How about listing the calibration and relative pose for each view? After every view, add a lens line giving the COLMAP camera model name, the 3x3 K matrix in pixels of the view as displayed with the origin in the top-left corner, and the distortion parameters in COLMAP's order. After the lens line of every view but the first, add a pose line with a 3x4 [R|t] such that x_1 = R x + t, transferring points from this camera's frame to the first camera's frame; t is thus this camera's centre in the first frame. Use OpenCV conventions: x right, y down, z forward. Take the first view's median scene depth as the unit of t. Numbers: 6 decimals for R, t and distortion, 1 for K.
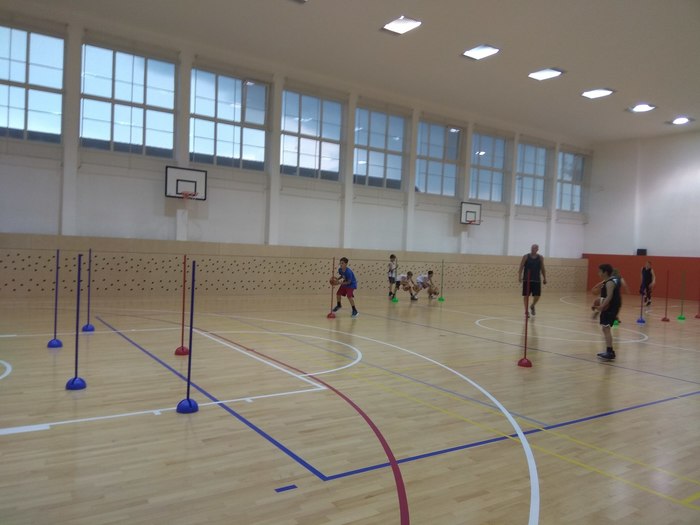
lens RADIAL K [[534.5, 0, 351.1], [0, 534.5, 260.6], [0, 0, 1]] dist [0.097148, -0.156226]
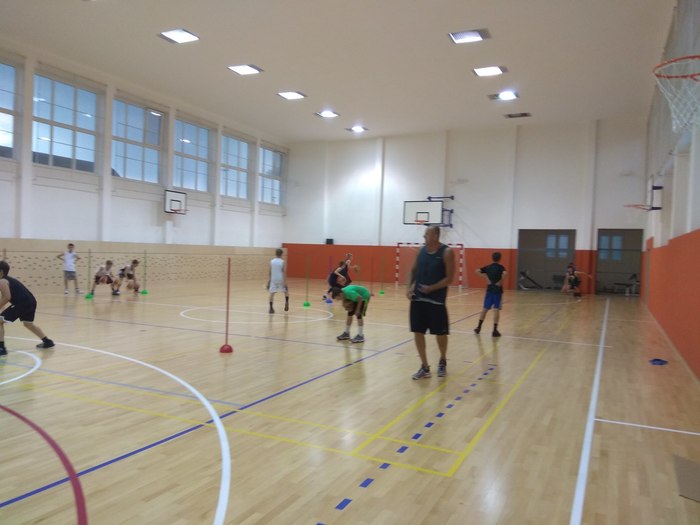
lens RADIAL K [[532.4, 0, 350.0], [0, 532.4, 262.5], [0, 0, 1]] dist [0.101602, -0.169323]
pose [[0.863613, -0.026022, 0.503483, 0.004768], [0.014730, 0.999543, 0.026394, 0.000392], [-0.503940, -0.015378, 0.863602, 0.000286]]
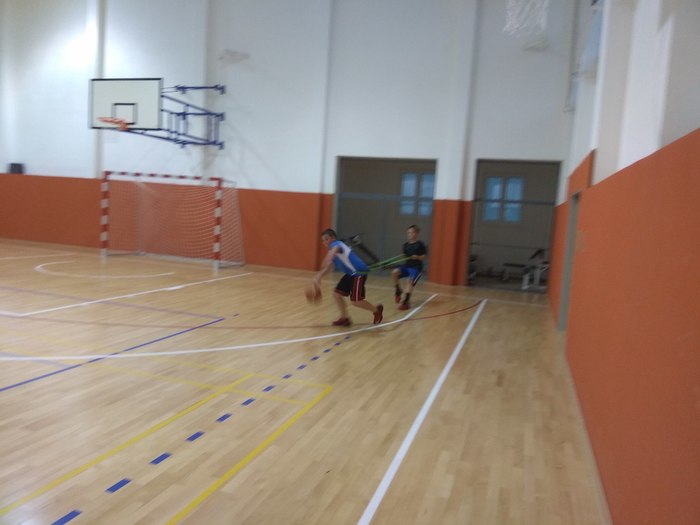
lens RADIAL K [[534.5, 0, 351.1], [0, 534.5, 260.6], [0, 0, 1]] dist [0.097148, -0.156226]
pose [[0.788799, -0.046352, 0.612900, 1.113142], [-0.024696, 0.993957, 0.106954, 0.033464], [-0.614154, -0.099502, 0.782888, 0.675405]]
